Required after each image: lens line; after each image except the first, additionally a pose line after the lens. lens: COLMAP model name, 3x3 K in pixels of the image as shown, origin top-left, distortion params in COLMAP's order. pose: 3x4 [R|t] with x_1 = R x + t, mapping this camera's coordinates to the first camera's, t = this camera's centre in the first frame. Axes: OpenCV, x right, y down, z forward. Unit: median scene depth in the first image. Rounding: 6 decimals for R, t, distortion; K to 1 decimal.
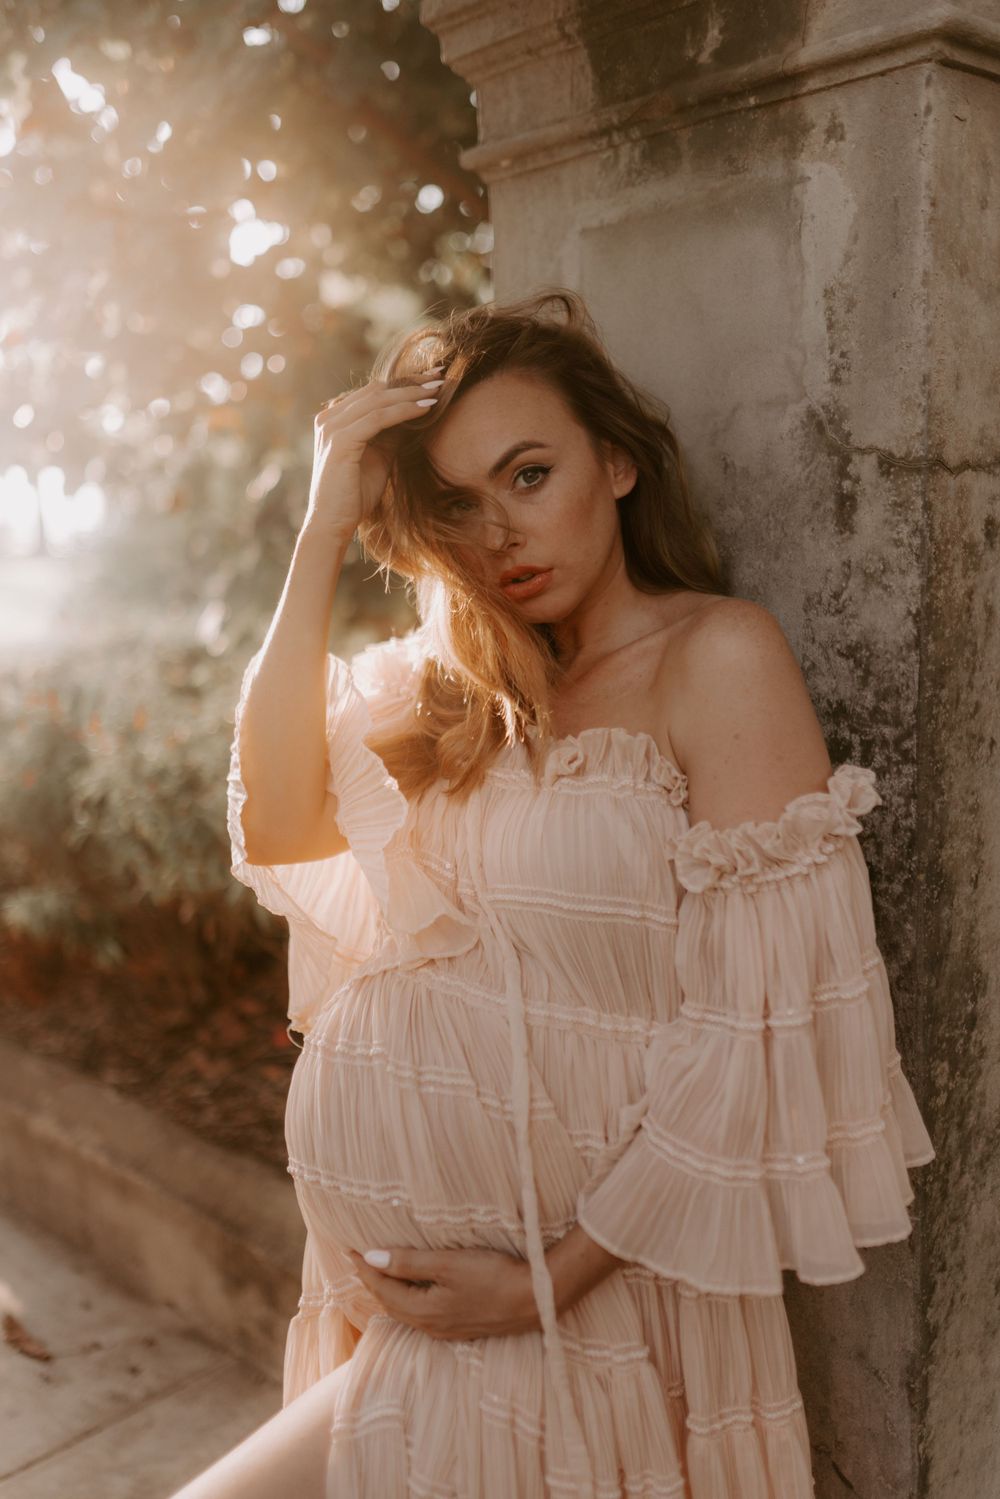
lens RADIAL K [[1461.3, 0, 500.3], [0, 1461.3, 751.4], [0, 0, 1]] dist [-0.002831, 0.000000]
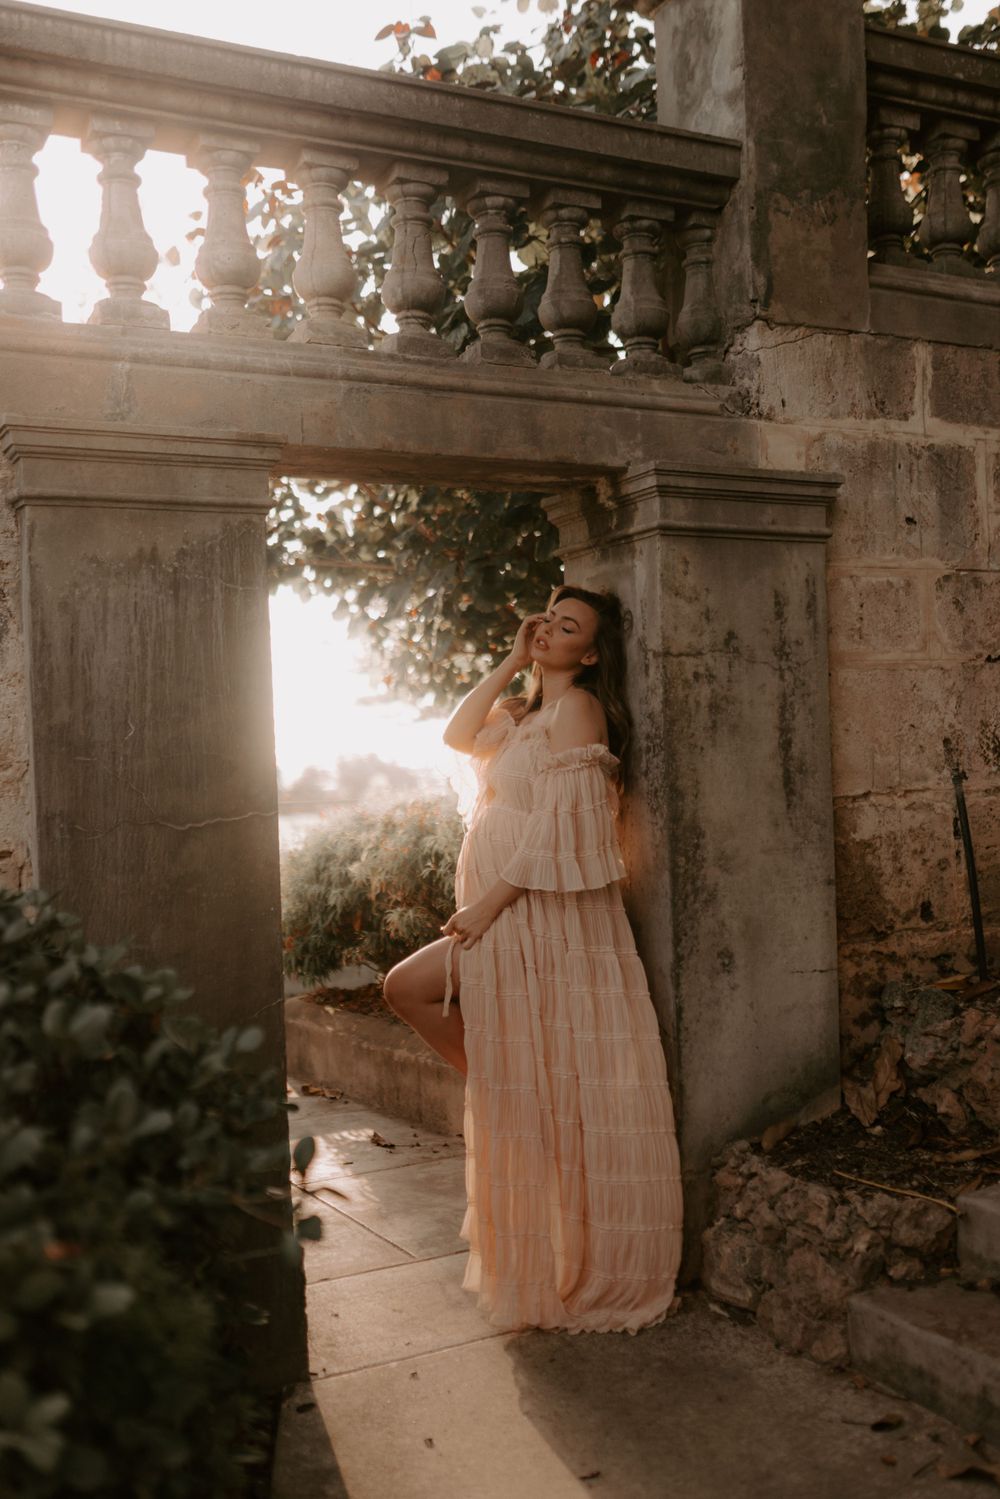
lens RADIAL K [[1461.3, 0, 499.9], [0, 1461.3, 746.6], [0, 0, 1]] dist [-0.002831, 0.000000]
pose [[0.962960, 0.007472, -0.269542, 0.757813], [-0.054063, 0.984668, -0.165847, 0.512450], [0.264170, 0.174276, 0.948600, -1.935771]]
